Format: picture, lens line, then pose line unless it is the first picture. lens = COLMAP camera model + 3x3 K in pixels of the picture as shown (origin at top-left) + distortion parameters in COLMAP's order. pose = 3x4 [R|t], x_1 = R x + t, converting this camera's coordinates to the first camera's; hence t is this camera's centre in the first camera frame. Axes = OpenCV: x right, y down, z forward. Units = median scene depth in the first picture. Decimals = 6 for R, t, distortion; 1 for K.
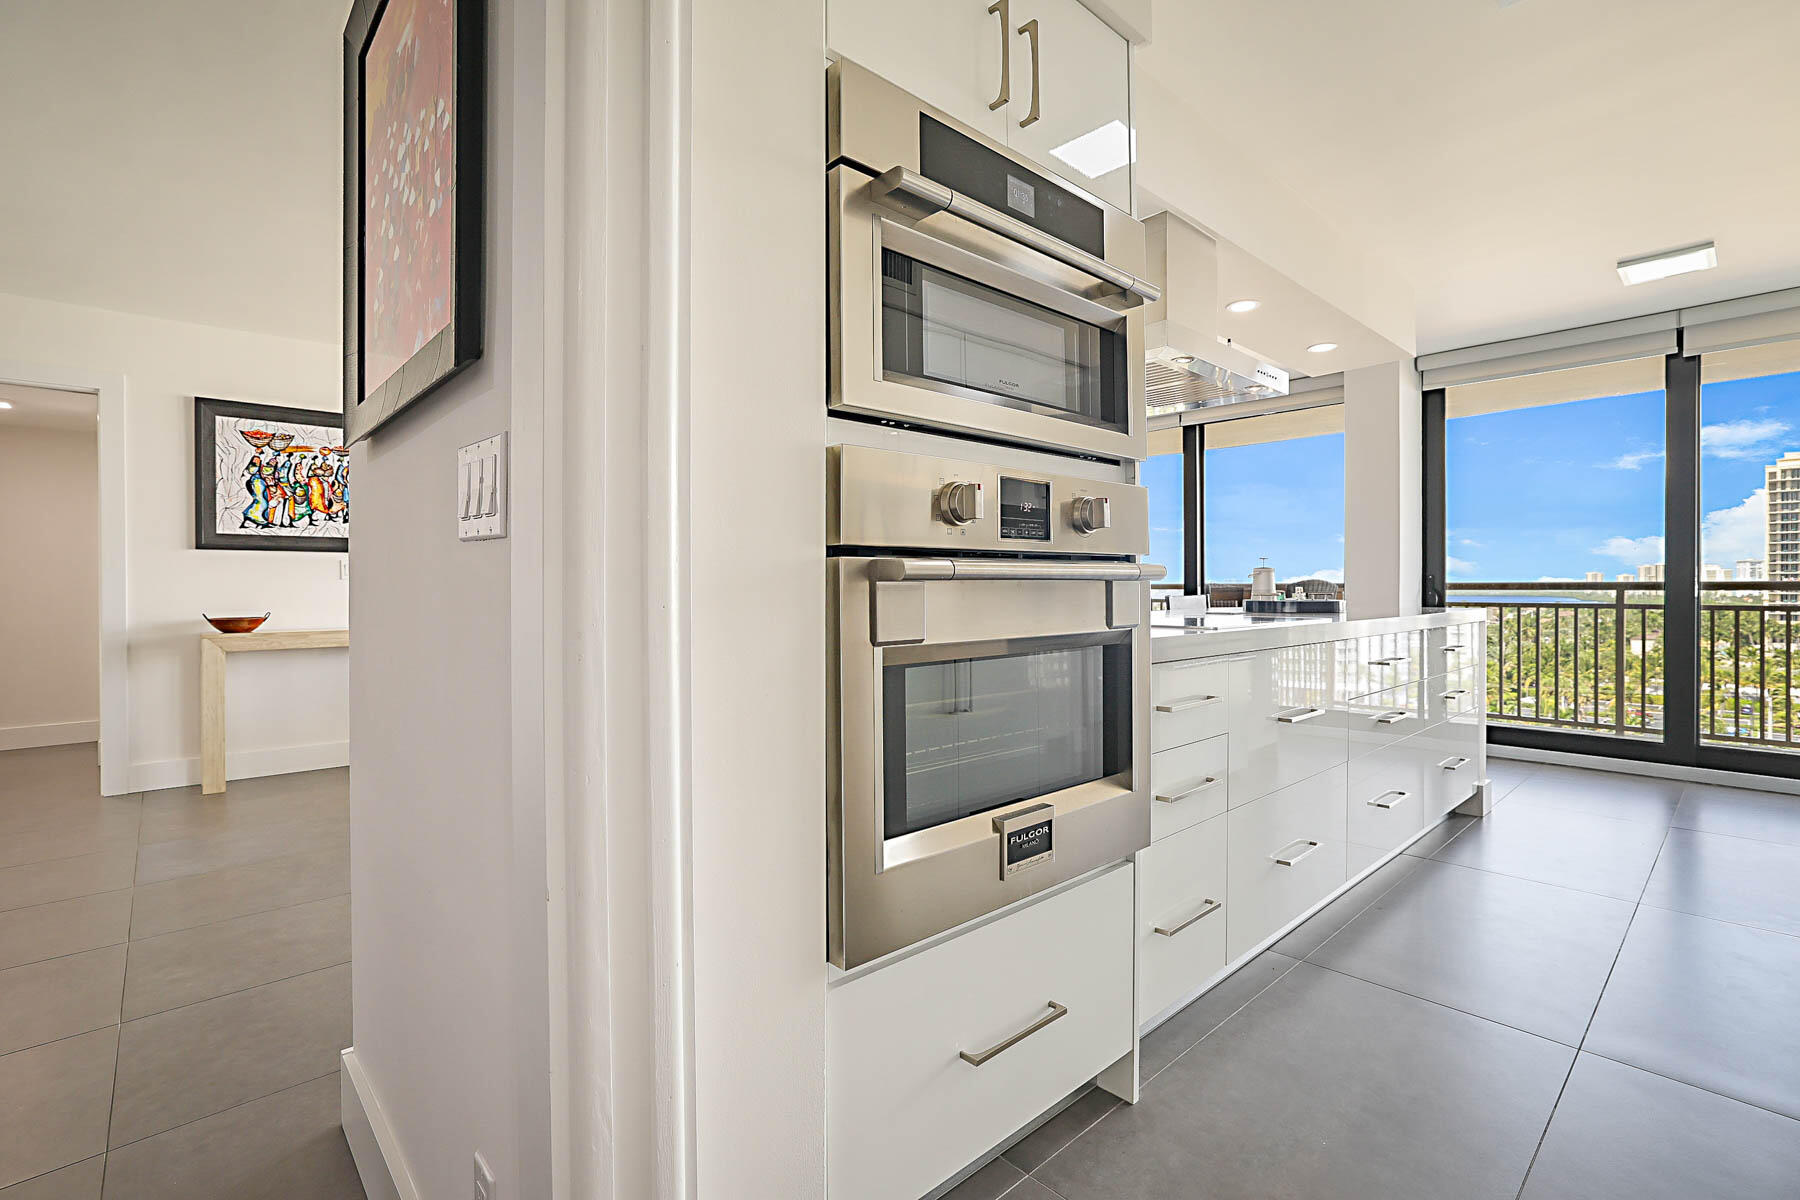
lens RADIAL K [[817.6, 0, 905.2], [0, 817.6, 591.1], [0, 0, 1]] dist [-0.010983, 0.001607]
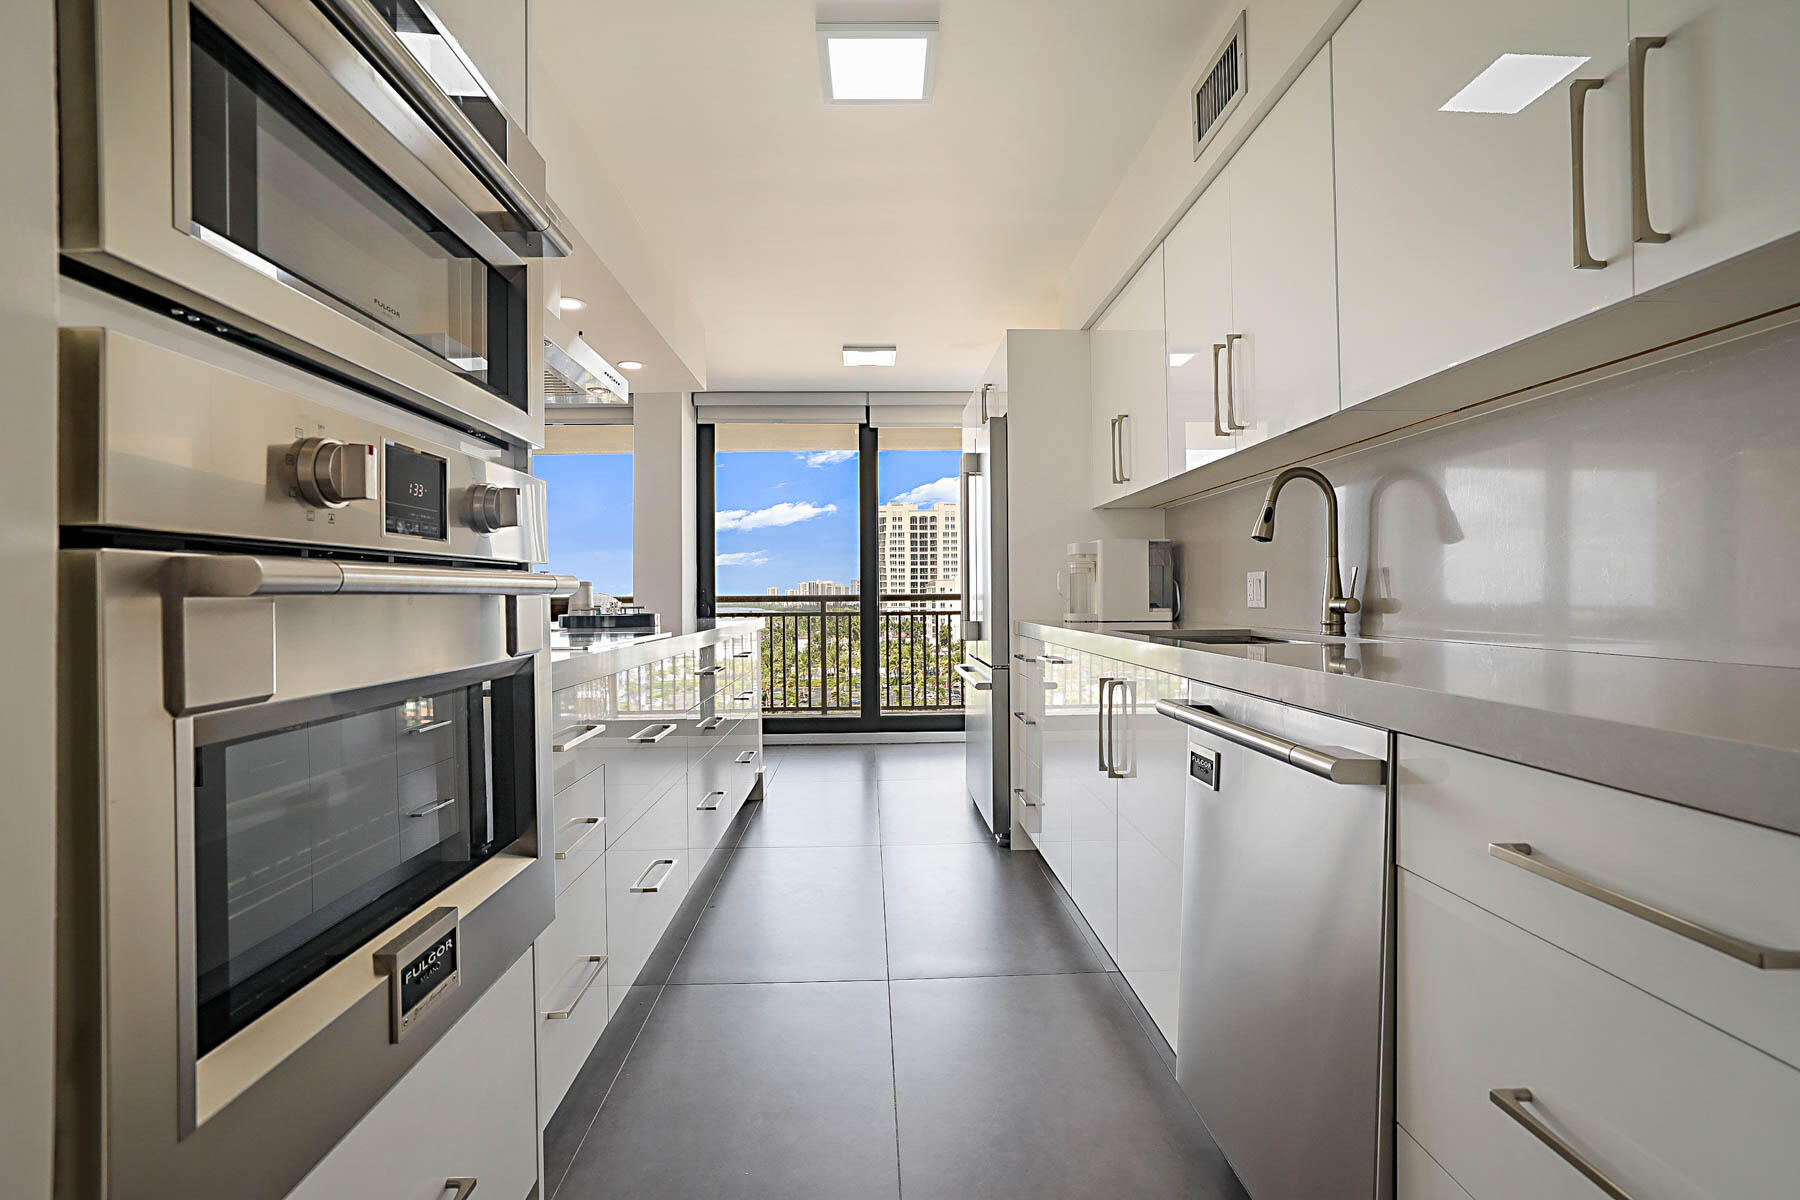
lens RADIAL K [[817.6, 0, 897.2], [0, 817.6, 591.9], [0, 0, 1]] dist [-0.010983, 0.001607]
pose [[0.650820, 0.000657, 0.759232, -0.097736], [0.011773, 0.999871, -0.010957, -0.002564], [-0.759141, 0.016070, 0.650728, 0.204810]]
